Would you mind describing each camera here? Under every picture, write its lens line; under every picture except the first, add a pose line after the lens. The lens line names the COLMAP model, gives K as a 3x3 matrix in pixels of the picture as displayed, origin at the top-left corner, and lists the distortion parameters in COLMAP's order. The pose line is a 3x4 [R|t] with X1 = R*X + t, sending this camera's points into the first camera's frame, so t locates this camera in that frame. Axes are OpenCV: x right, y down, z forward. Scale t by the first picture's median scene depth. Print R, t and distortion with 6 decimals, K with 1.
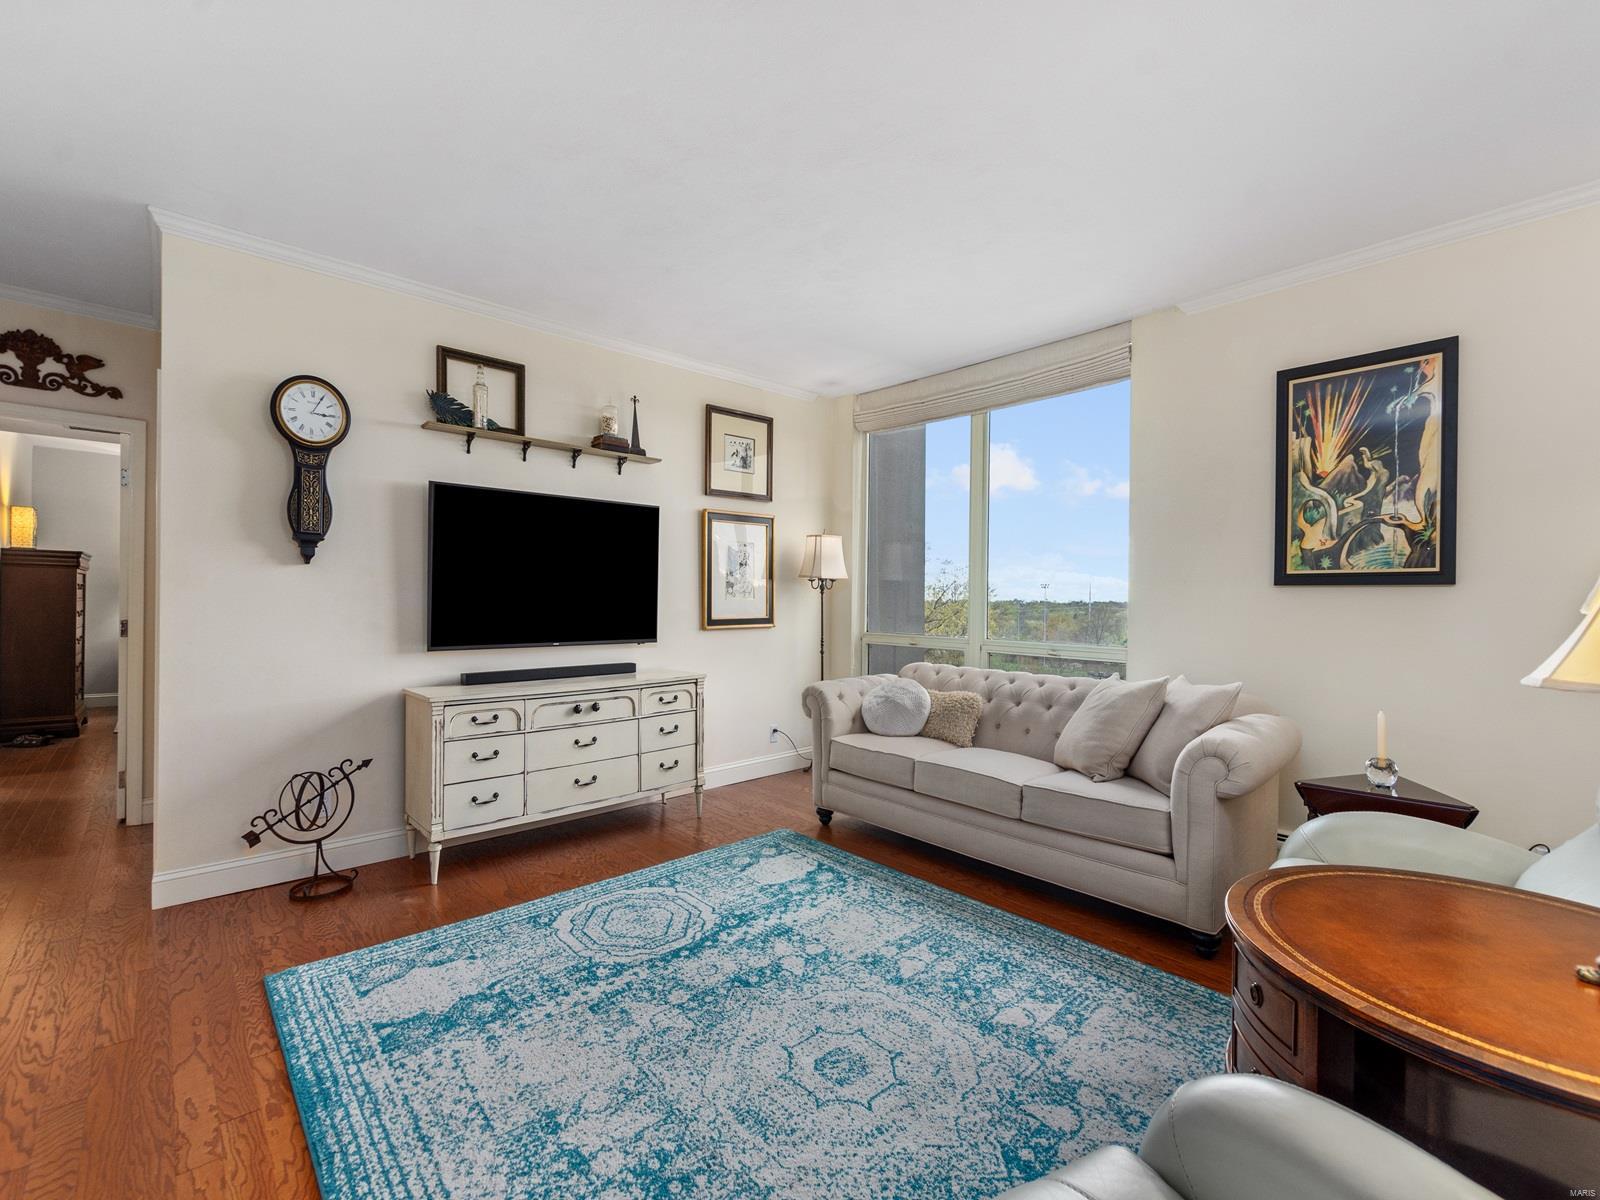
lens RADIAL K [[694.6, 0, 795.7], [0, 694.6, 614.2], [0, 0, 1]] dist [0.002278, -0.000728]
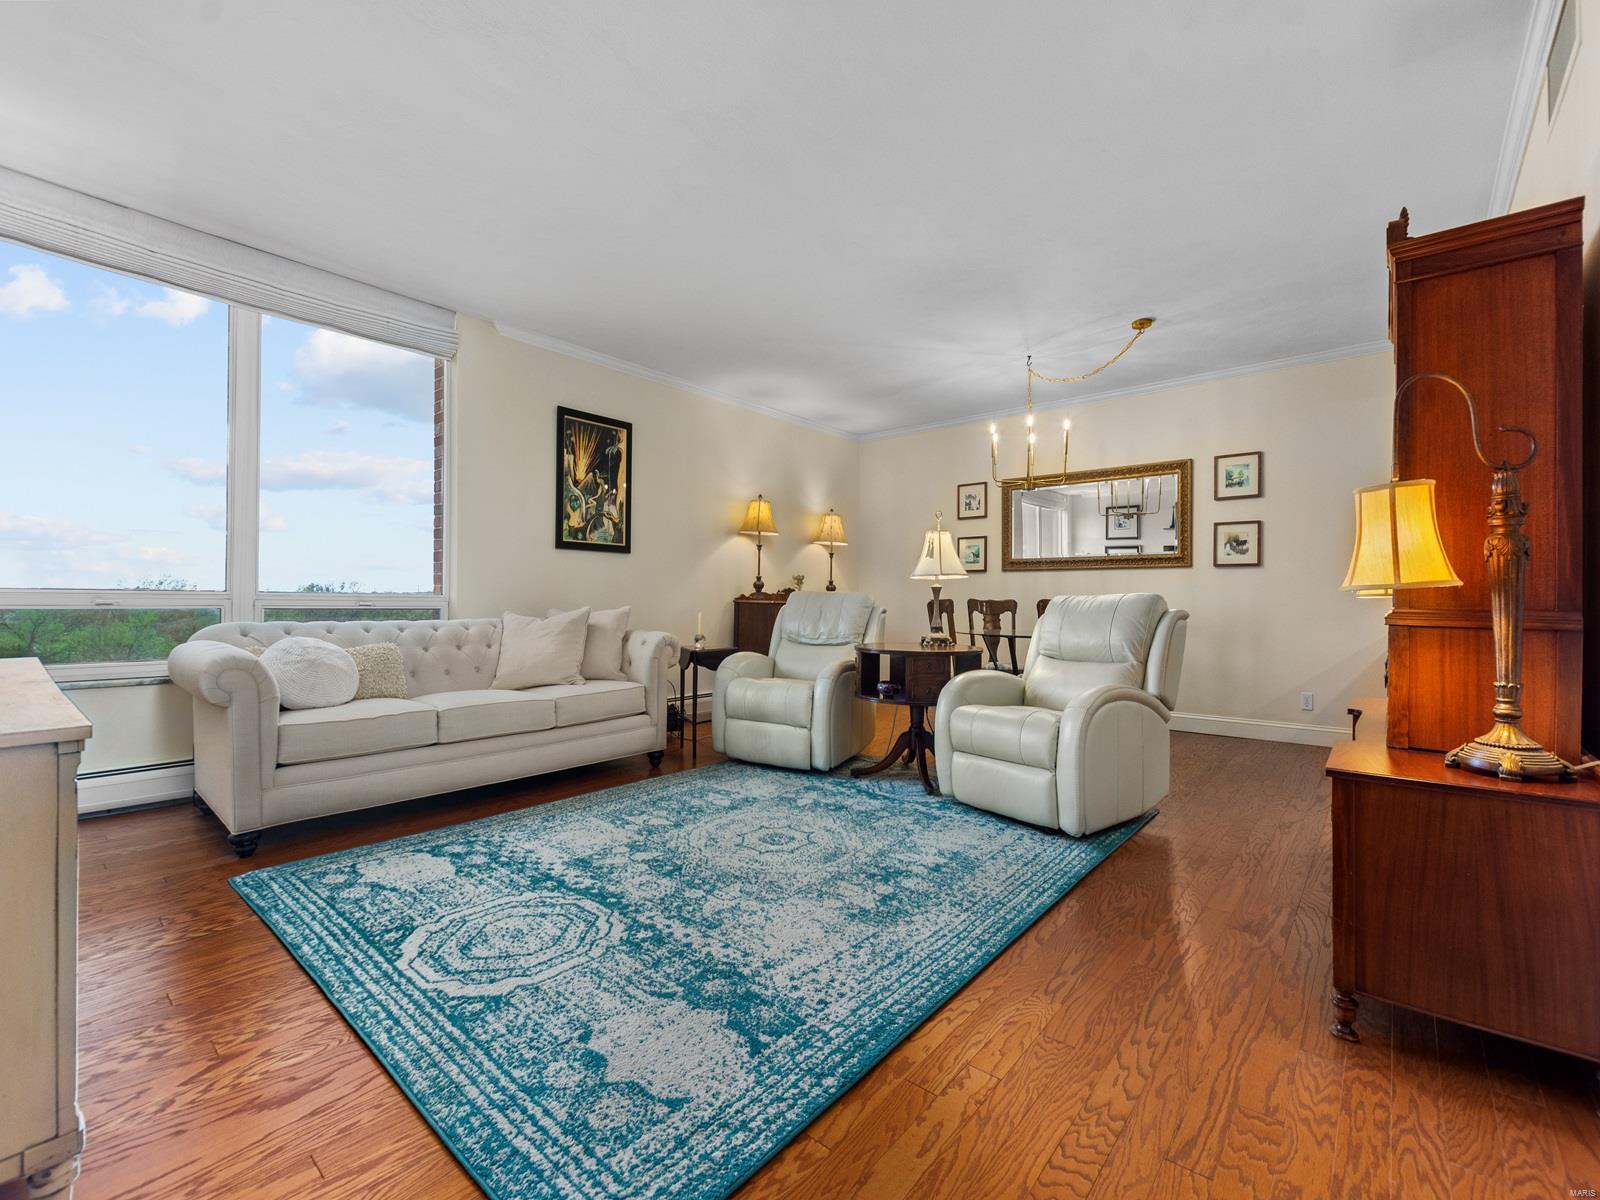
lens RADIAL K [[694.6, 0, 795.7], [0, 694.6, 614.2], [0, 0, 1]] dist [0.002278, -0.000728]
pose [[-0.116300, -0.033138, 0.992661, -1.097667], [0.007777, 0.999382, 0.034273, 0.068009], [-0.993184, 0.011706, -0.115970, 0.844037]]
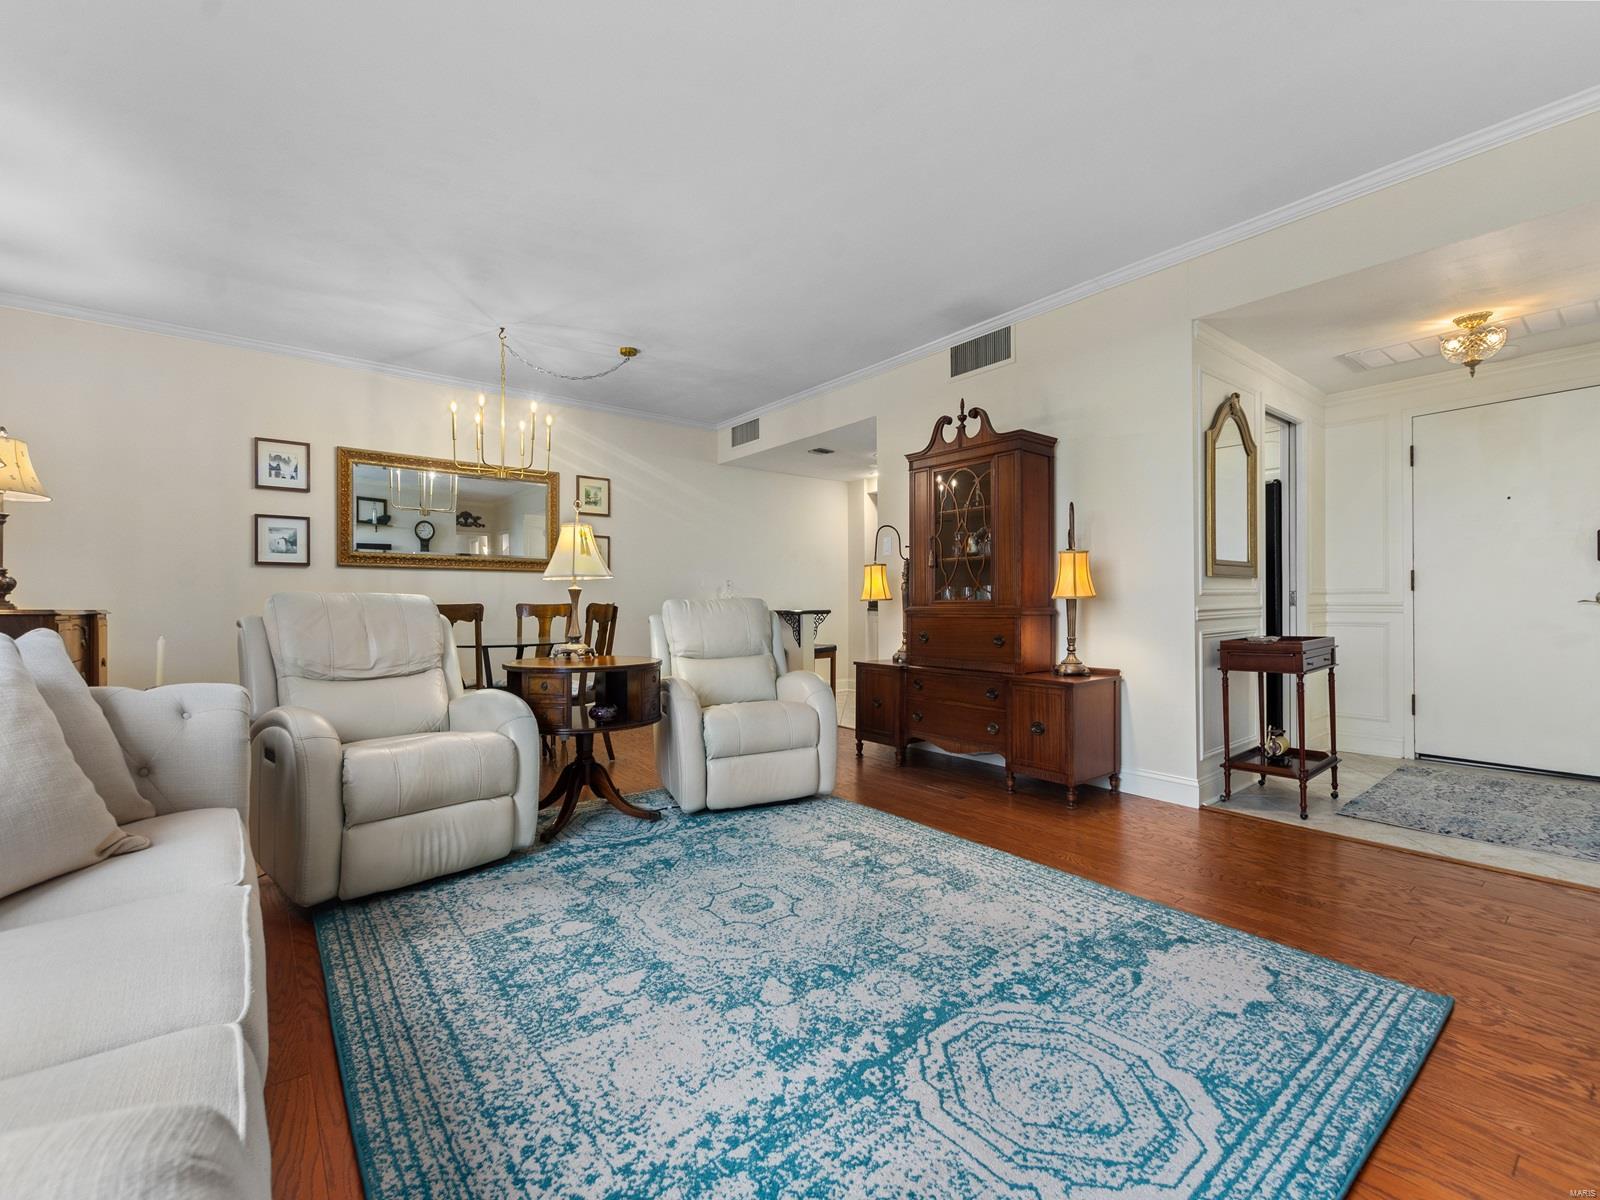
lens RADIAL K [[705.3, 0, 800.0], [0, 705.3, 600.0], [0, 0, 1]] dist [0.008441, -0.004958]
pose [[-0.998115, -0.008720, 0.060743, -0.069336], [-0.007987, 0.999892, 0.012301, 0.063747], [-0.060843, 0.011793, -0.998078, 1.684118]]
